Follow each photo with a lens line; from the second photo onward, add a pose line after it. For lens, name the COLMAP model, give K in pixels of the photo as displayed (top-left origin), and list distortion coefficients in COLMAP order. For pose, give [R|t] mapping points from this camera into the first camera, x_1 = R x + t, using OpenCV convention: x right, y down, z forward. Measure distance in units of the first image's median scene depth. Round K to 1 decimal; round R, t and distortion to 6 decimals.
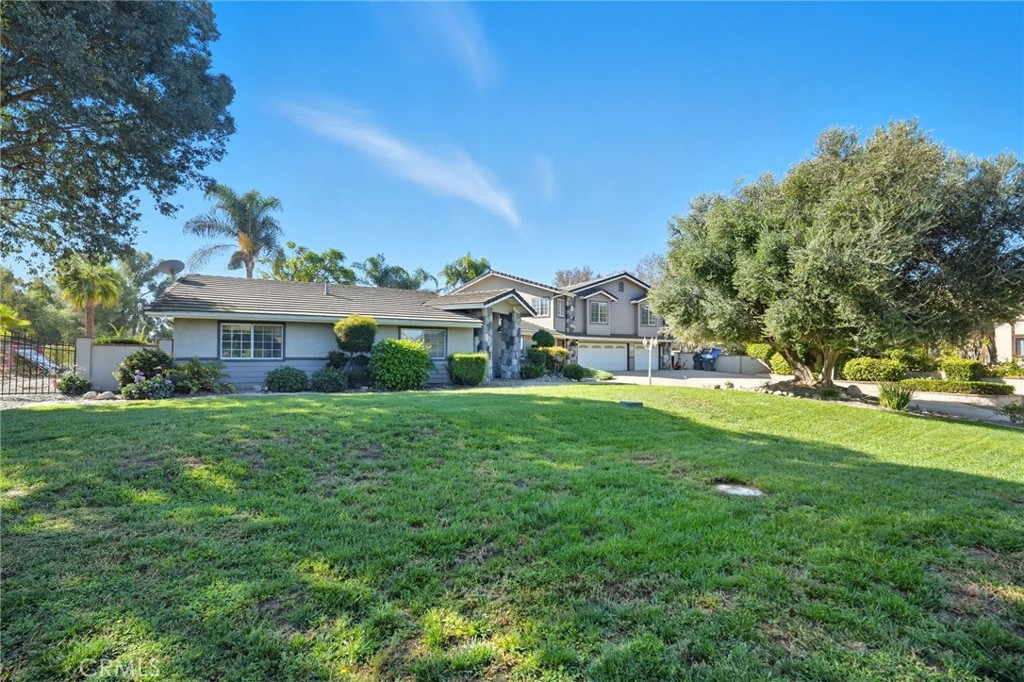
lens RADIAL K [[426.2, 0, 512.0], [0, 426.2, 341.0], [0, 0, 1]] dist [-0.026120, 0.000106]
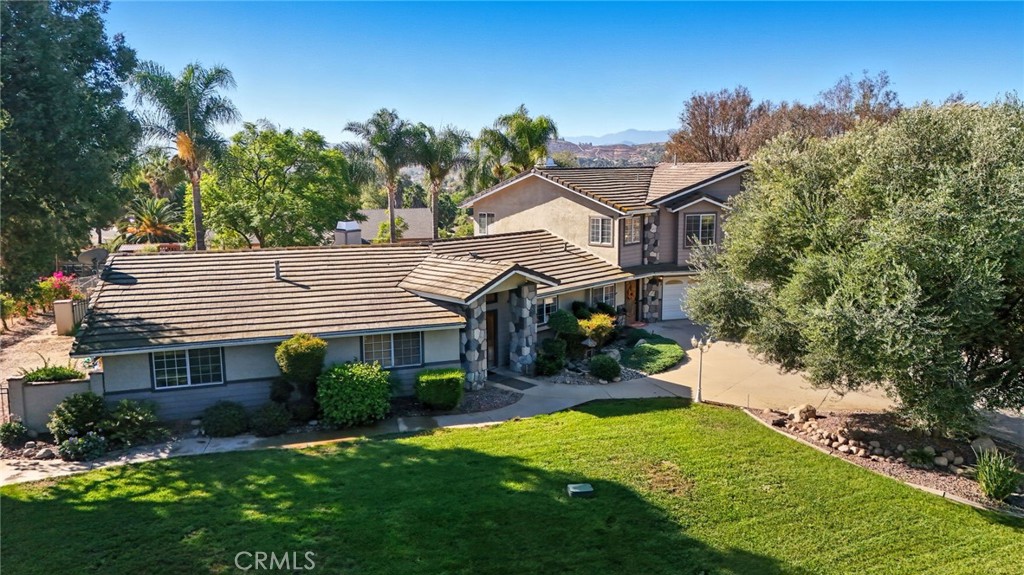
lens RADIAL K [[721.1, 0, 512.0], [0, 721.1, 287.5], [0, 0, 1]] dist [0.103562, -0.105641]
pose [[0.982452, 0.014276, -0.185967, 0.215496], [0.015049, 0.987748, 0.155333, -0.257218], [0.185906, -0.155406, 0.970200, -0.215365]]
